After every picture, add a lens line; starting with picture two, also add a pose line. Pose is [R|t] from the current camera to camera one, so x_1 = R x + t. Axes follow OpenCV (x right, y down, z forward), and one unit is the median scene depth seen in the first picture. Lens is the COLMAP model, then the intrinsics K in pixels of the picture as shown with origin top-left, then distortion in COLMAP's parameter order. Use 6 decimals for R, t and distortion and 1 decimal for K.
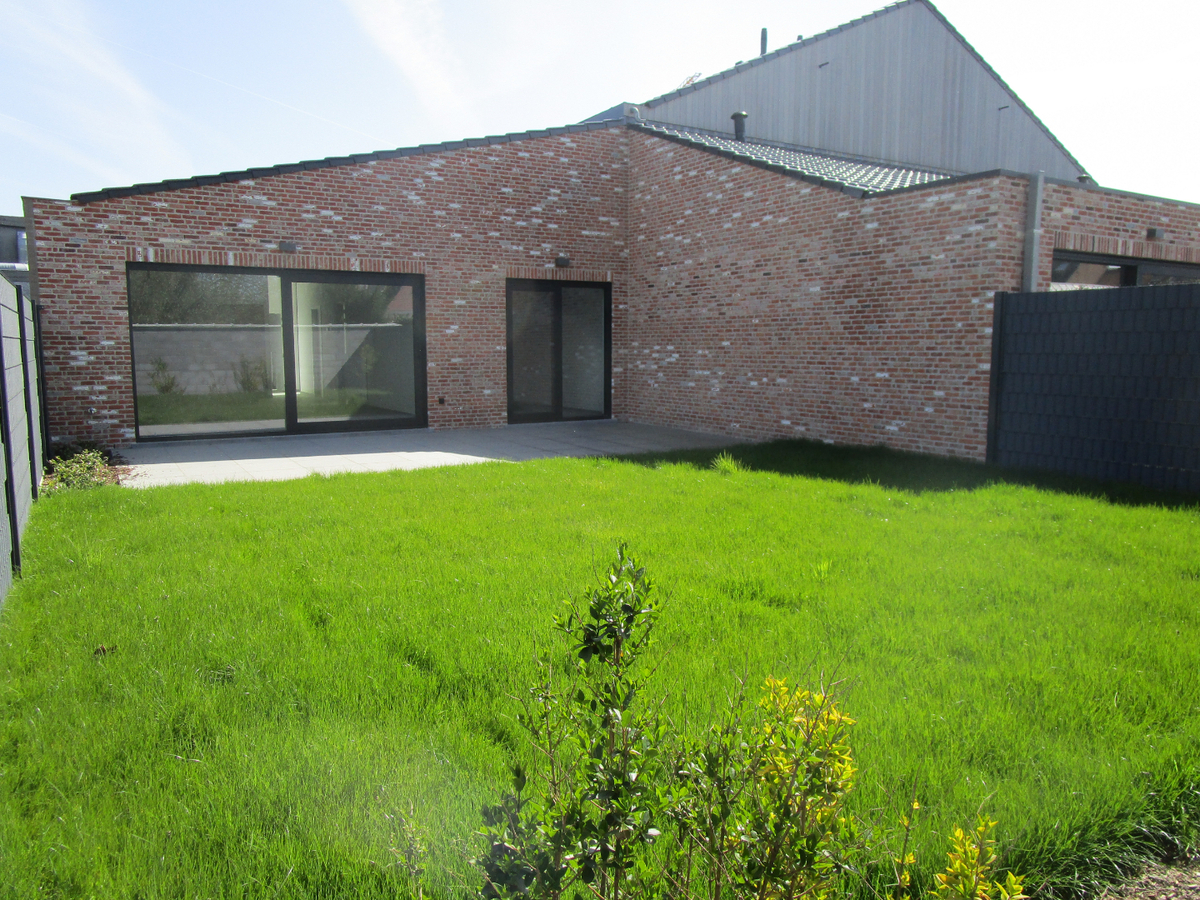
lens RADIAL K [[867.7, 0, 598.1], [0, 867.7, 451.5], [0, 0, 1]] dist [-0.014871, 0.007418]
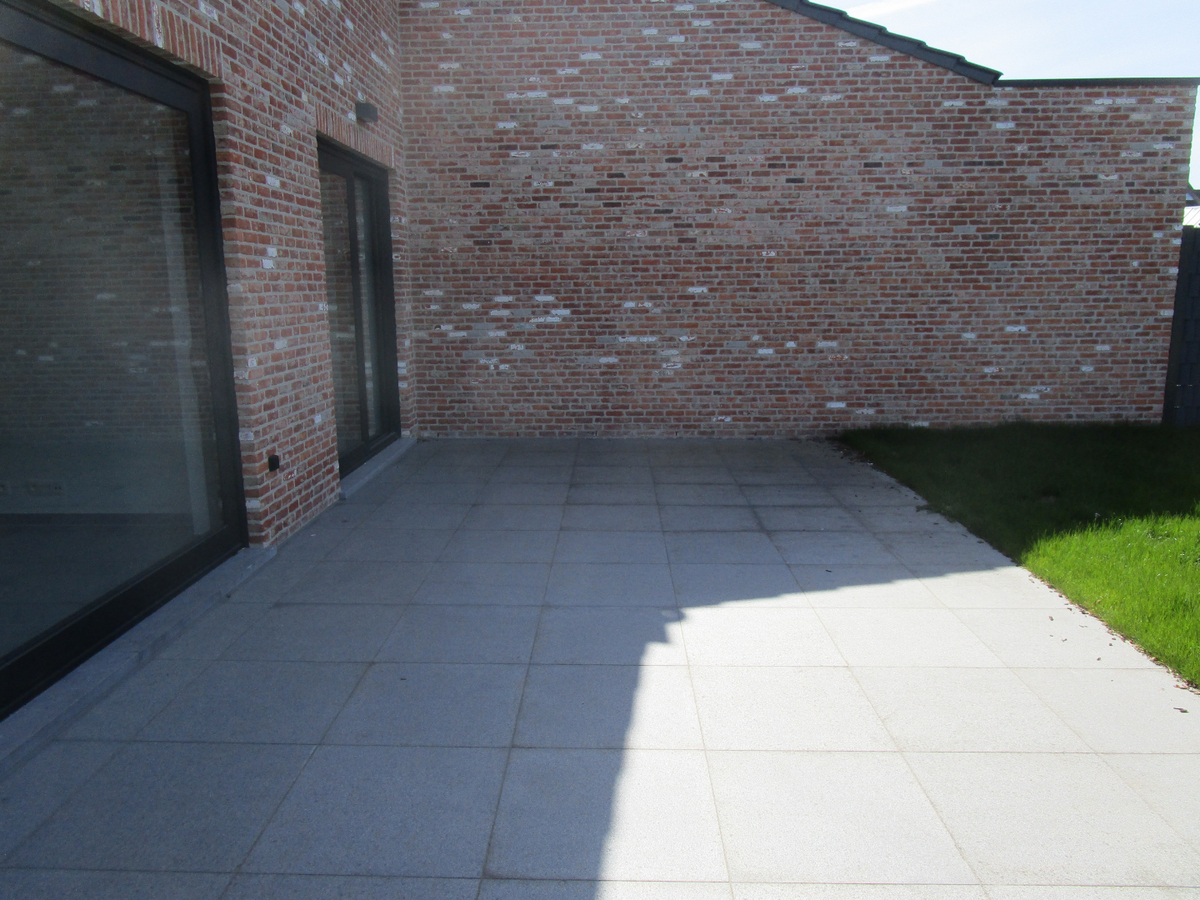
lens RADIAL K [[867.7, 0, 599.5], [0, 867.7, 446.3], [0, 0, 1]] dist [-0.014871, 0.007418]
pose [[0.528755, -0.162211, 0.833130, -0.498799], [0.113654, 0.986260, 0.119894, -0.114482], [-0.841131, 0.031294, 0.539925, 0.864104]]
